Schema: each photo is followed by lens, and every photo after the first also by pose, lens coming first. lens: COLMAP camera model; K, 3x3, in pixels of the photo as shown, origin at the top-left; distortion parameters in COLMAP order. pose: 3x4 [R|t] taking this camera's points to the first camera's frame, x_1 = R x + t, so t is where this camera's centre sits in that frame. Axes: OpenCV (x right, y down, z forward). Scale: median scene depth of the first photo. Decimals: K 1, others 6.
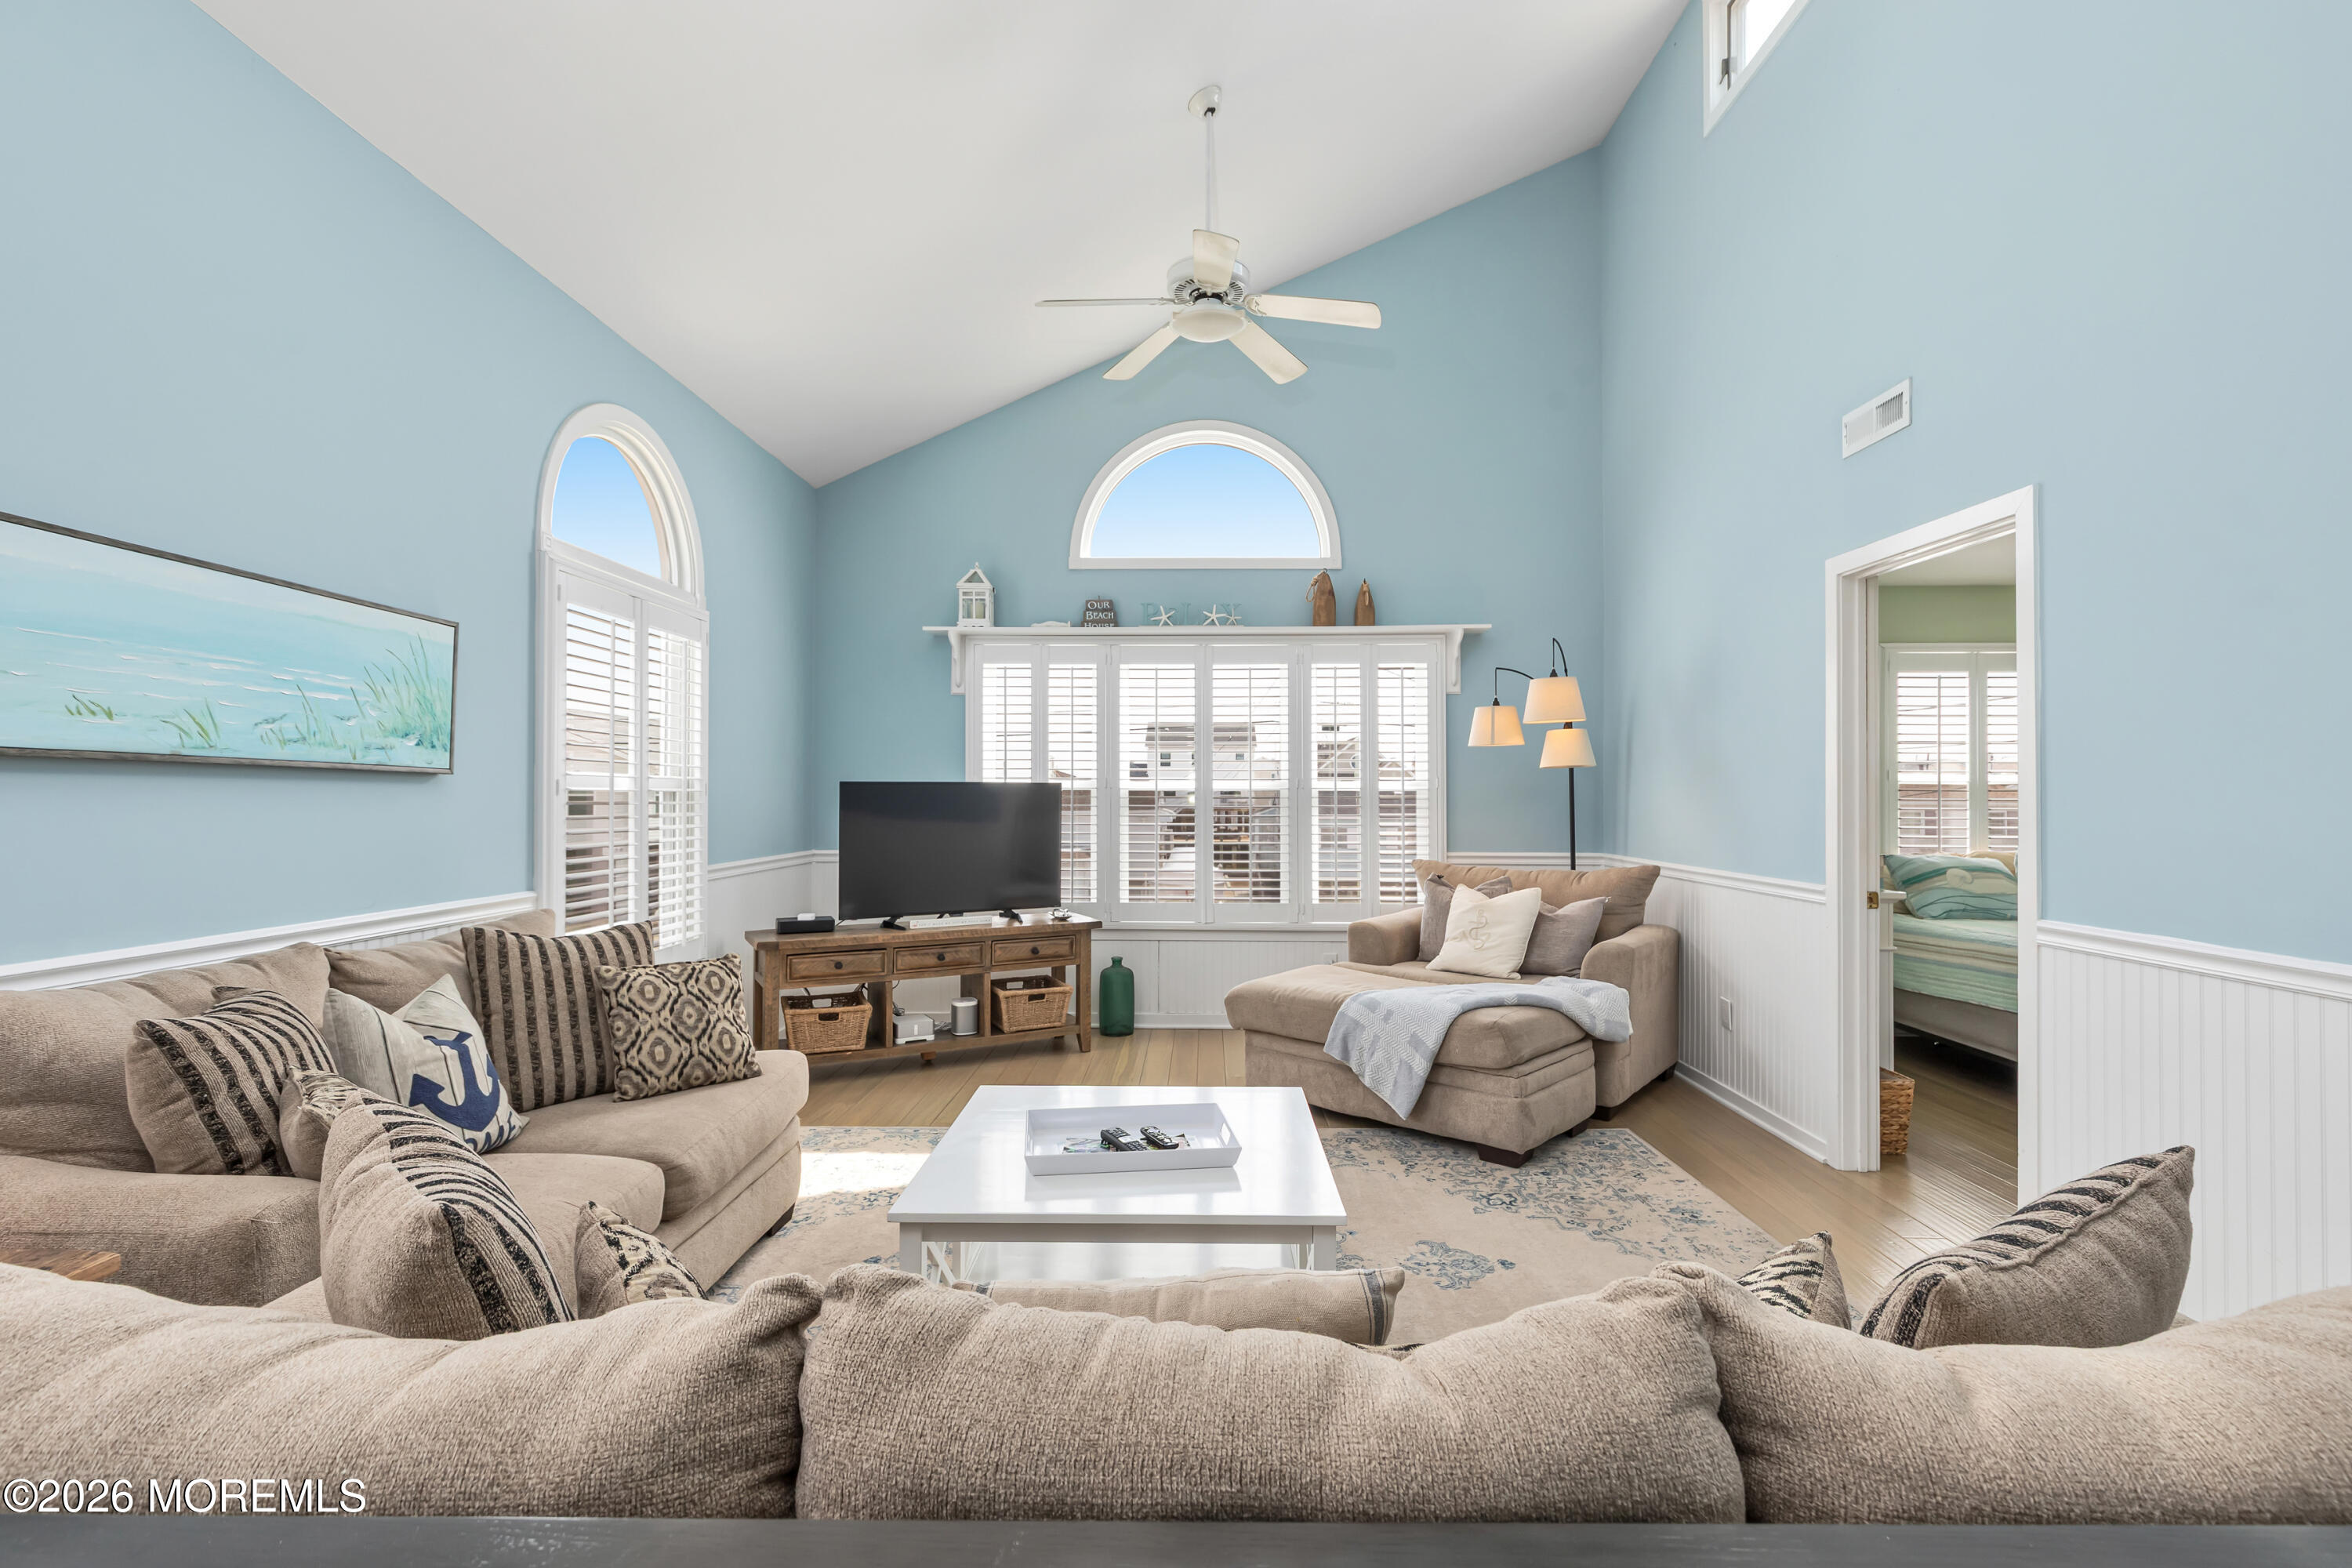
lens RADIAL K [[1059.6, 0, 1174.6], [0, 1059.6, 781.2], [0, 0, 1]] dist [0.001234, -0.000870]
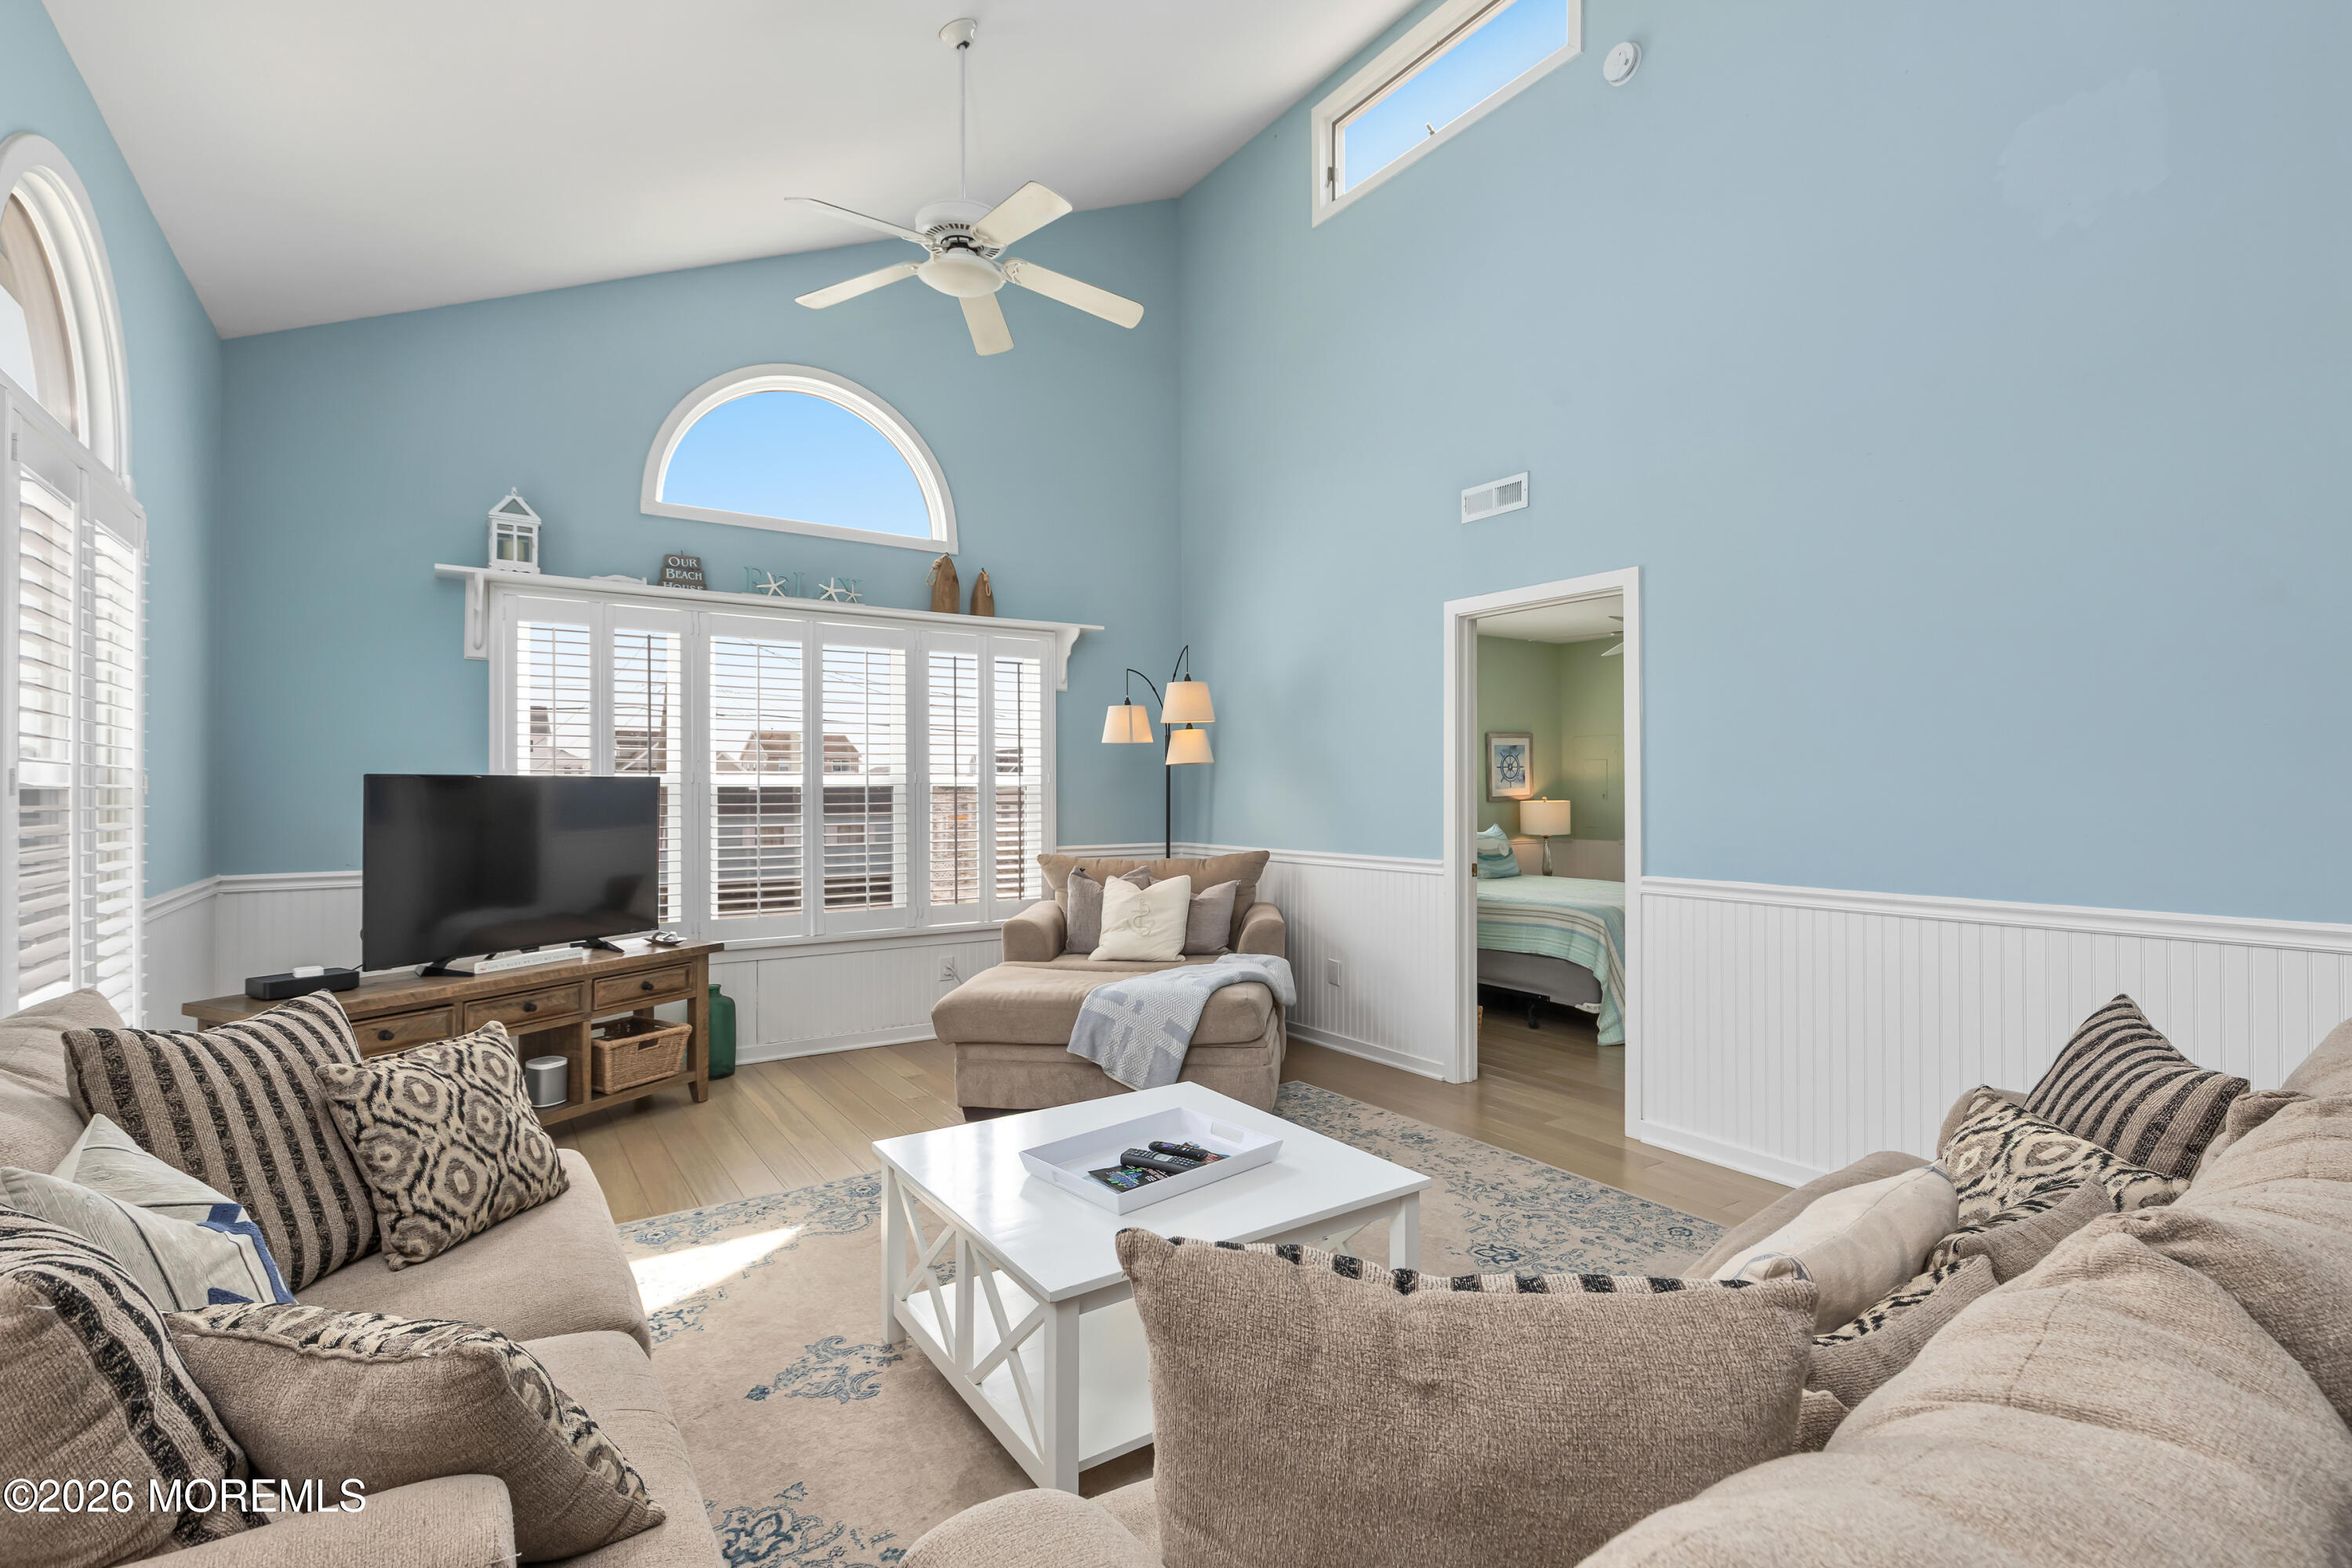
lens RADIAL K [[1075.0, 0, 1179.1], [0, 1075.0, 782.2], [0, 0, 1]] dist [-0.002621, -0.000699]
pose [[0.813339, 0.000730, 0.581789, -0.351288], [-0.003645, 0.999986, 0.003841, 0.001369], [-0.581778, -0.005245, 0.813331, 0.132282]]
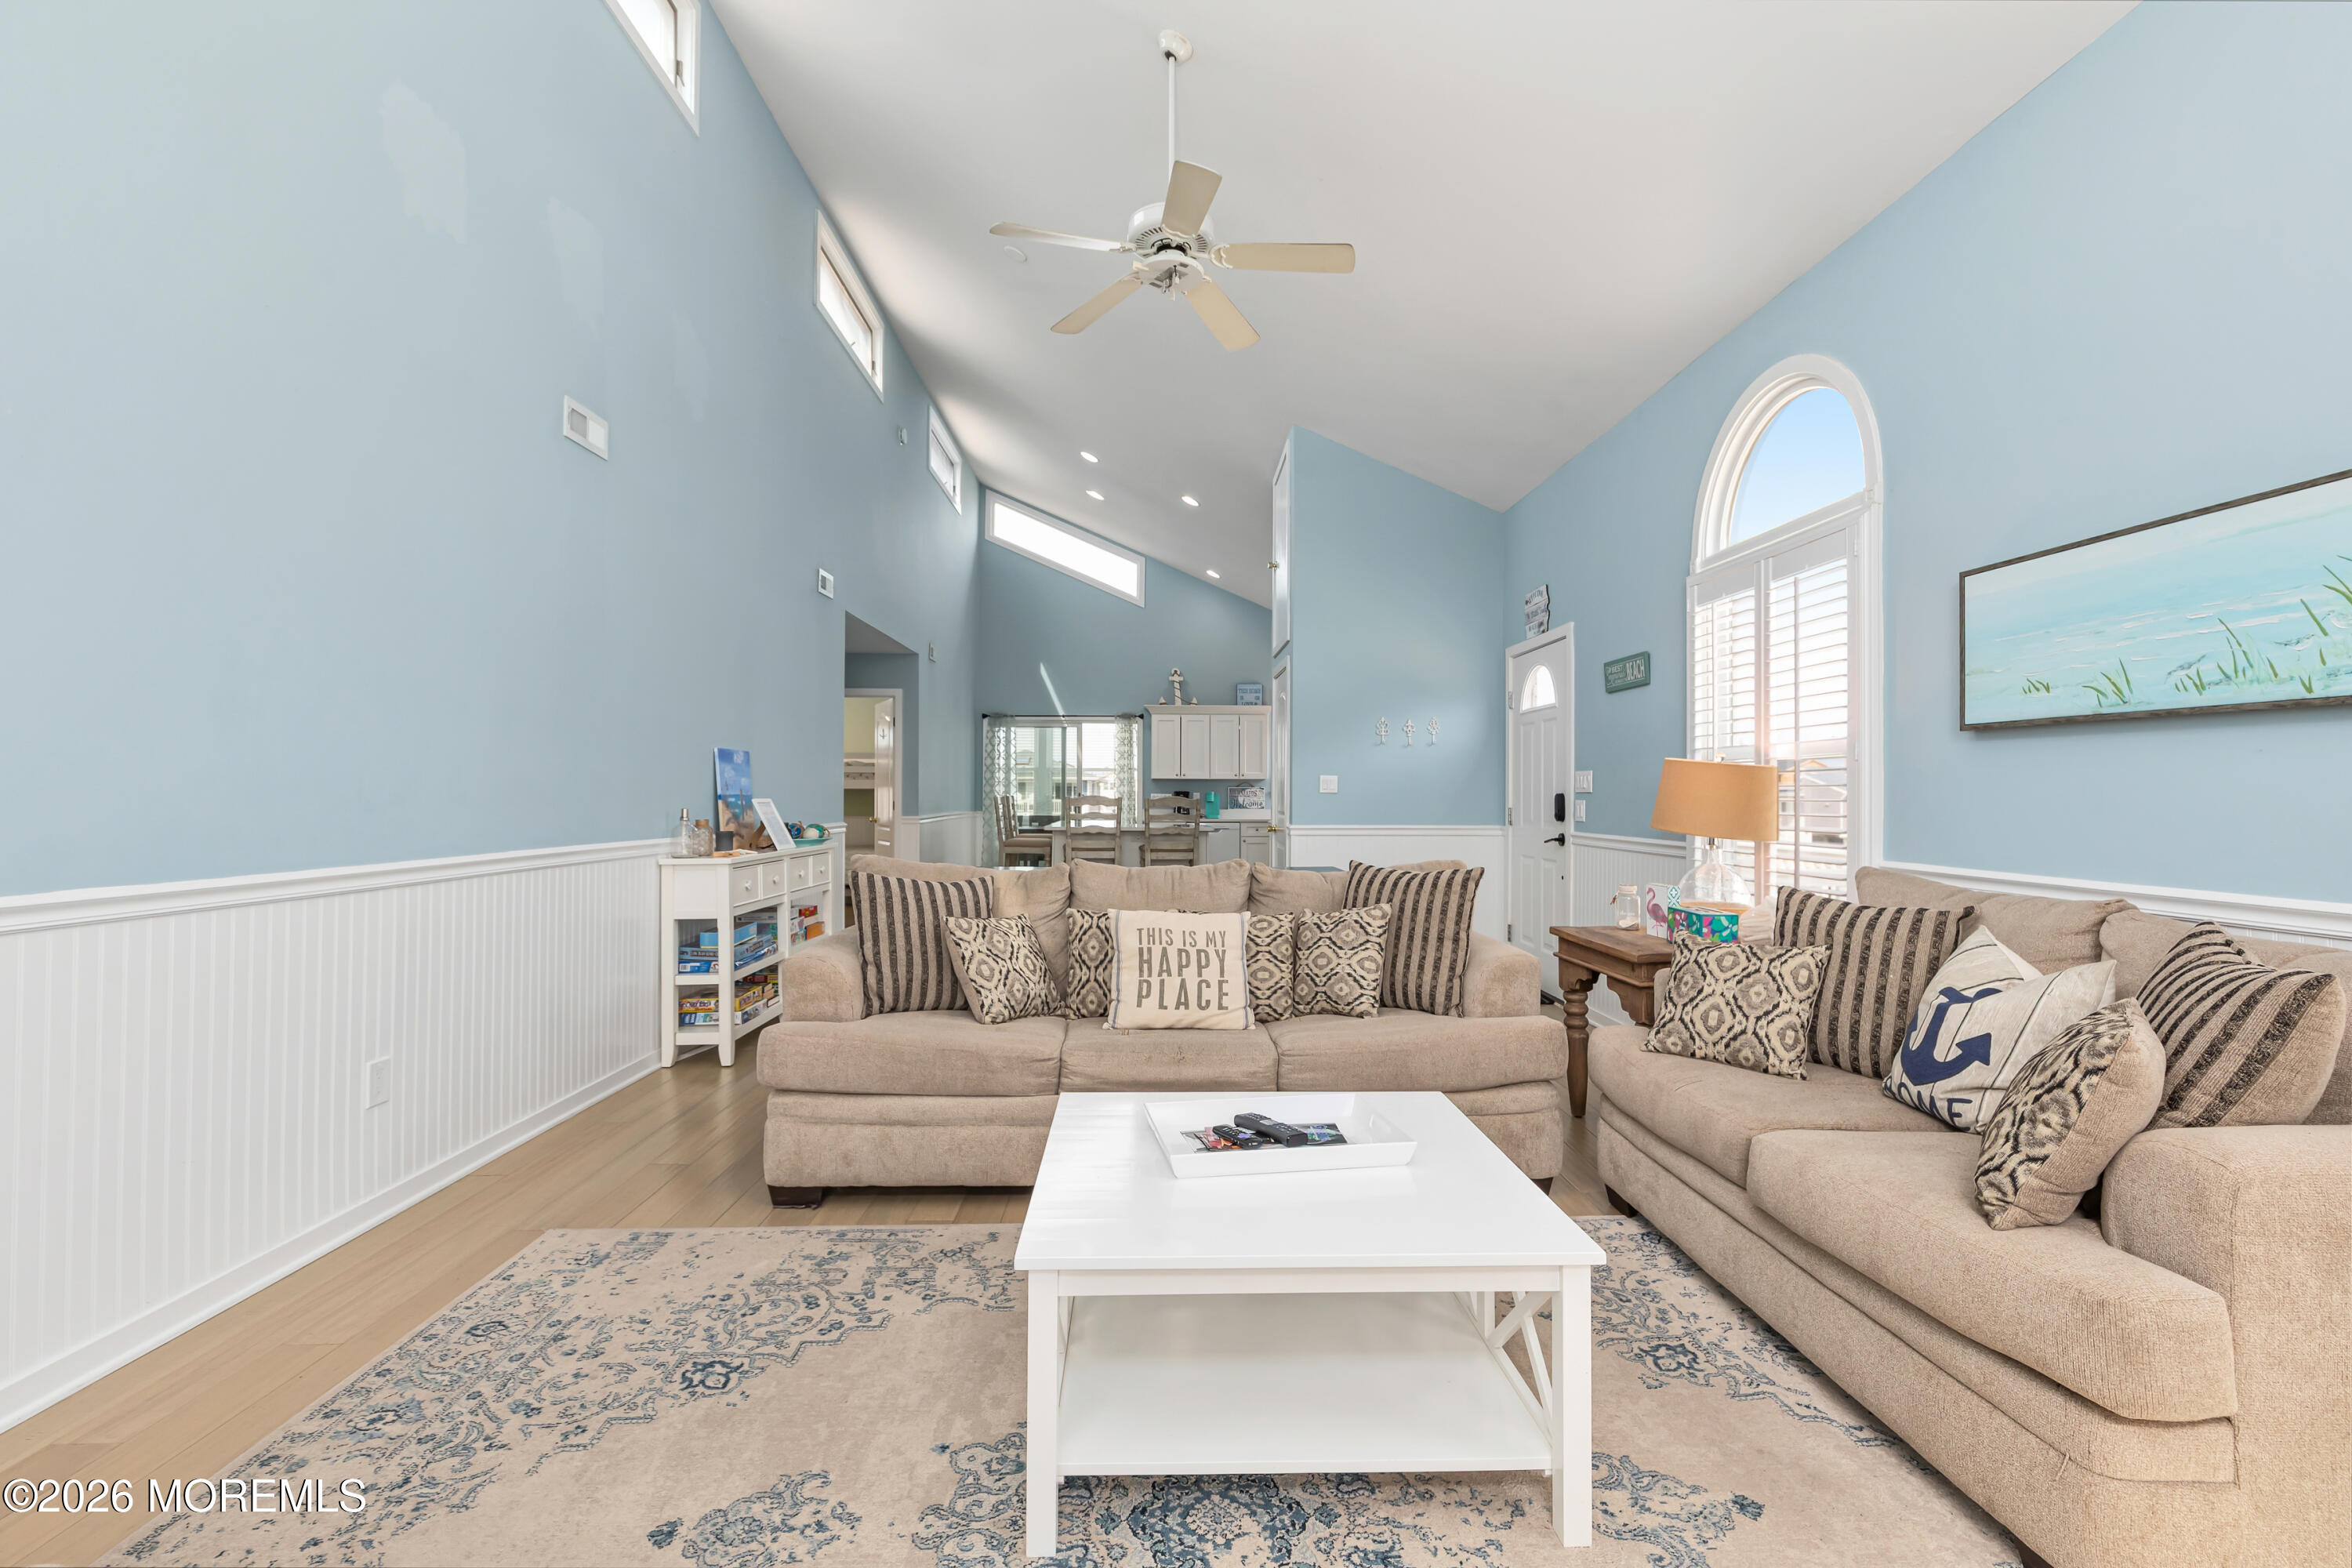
lens RADIAL K [[1049.5, 0, 1180.2], [0, 1049.5, 779.4], [0, 0, 1]] dist [0.003874, -0.001183]
pose [[-0.998452, -0.007391, -0.055121, 0.049235], [-0.005789, 0.999558, -0.029159, 0.045107], [0.055312, -0.028794, -0.998054, 1.131295]]
